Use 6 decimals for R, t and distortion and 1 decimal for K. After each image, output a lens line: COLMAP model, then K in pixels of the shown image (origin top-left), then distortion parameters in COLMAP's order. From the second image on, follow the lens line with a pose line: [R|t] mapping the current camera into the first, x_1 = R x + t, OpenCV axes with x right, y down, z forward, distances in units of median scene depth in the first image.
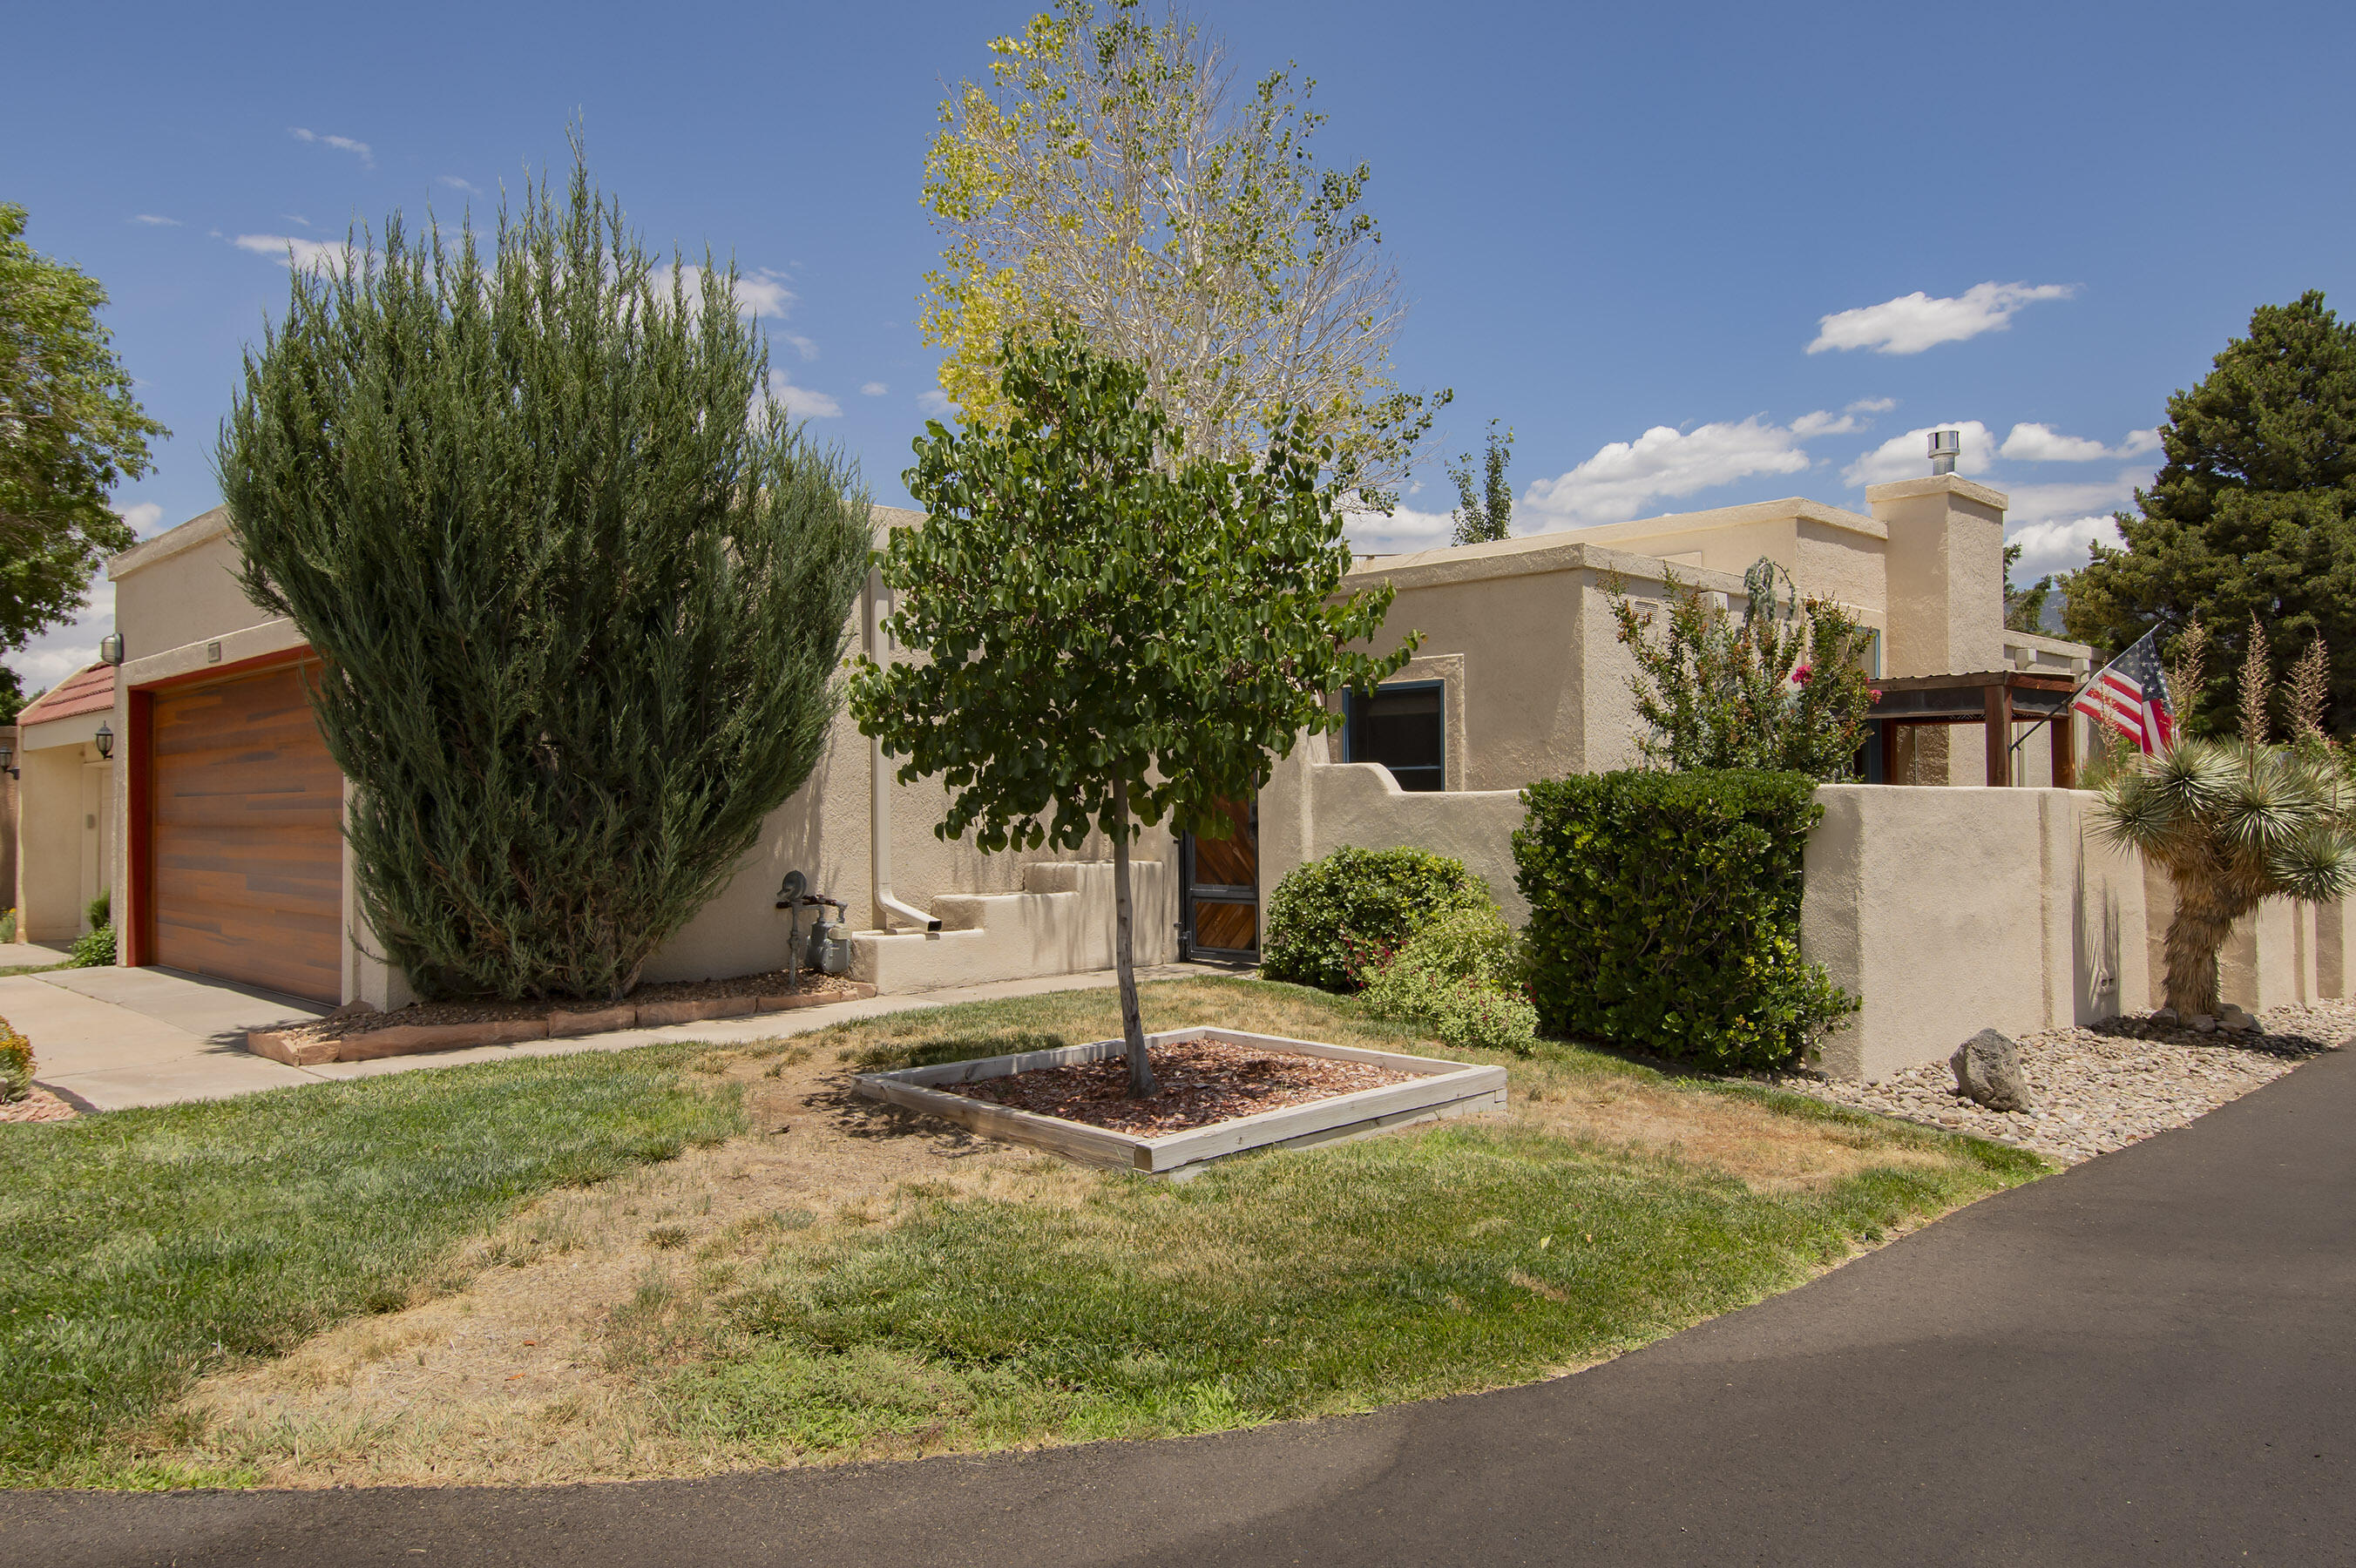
lens RADIAL K [[1751.3, 0, 1178.0], [0, 1751.3, 677.1], [0, 0, 1]] dist [0.062871, -0.069696]
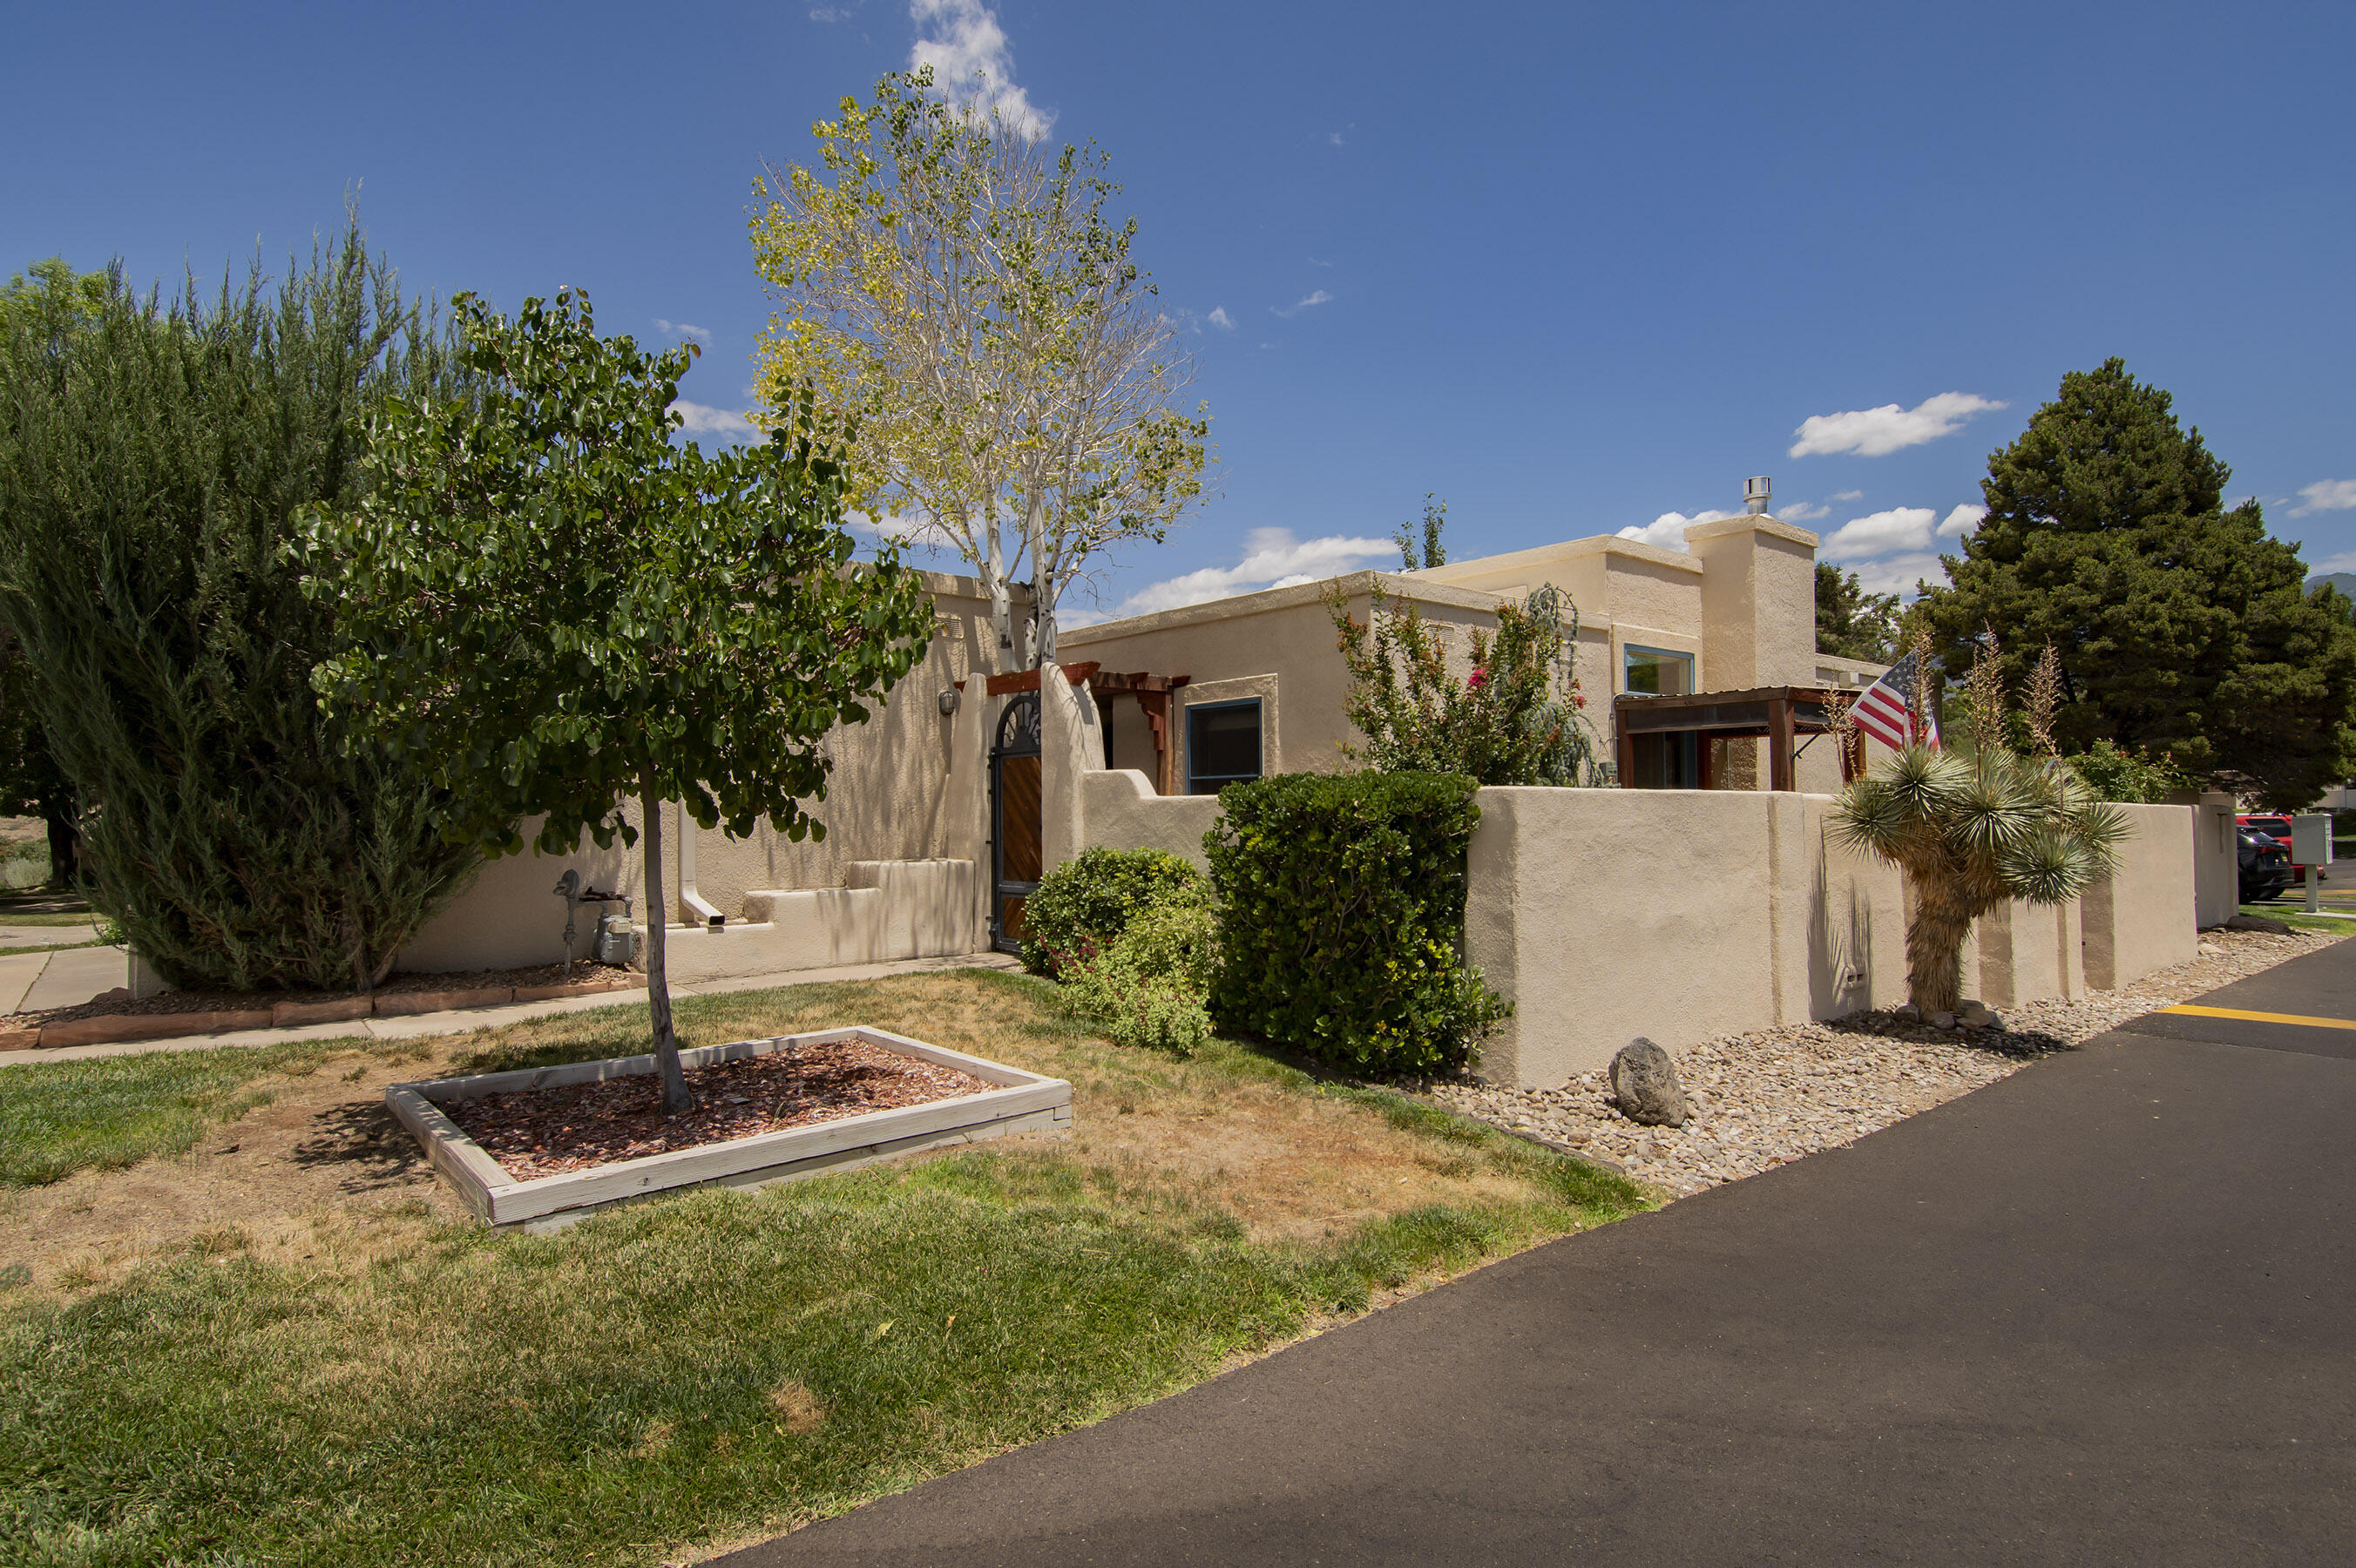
lens RADIAL K [[1313.1, 0, 1183.3], [0, 1313.1, 695.8], [0, 0, 1]] dist [0.057701, -0.068072]
pose [[0.996663, -0.007235, -0.081310, 0.209593], [0.006006, 0.999864, -0.015354, 0.016426], [0.081410, 0.014815, 0.996571, 0.199036]]
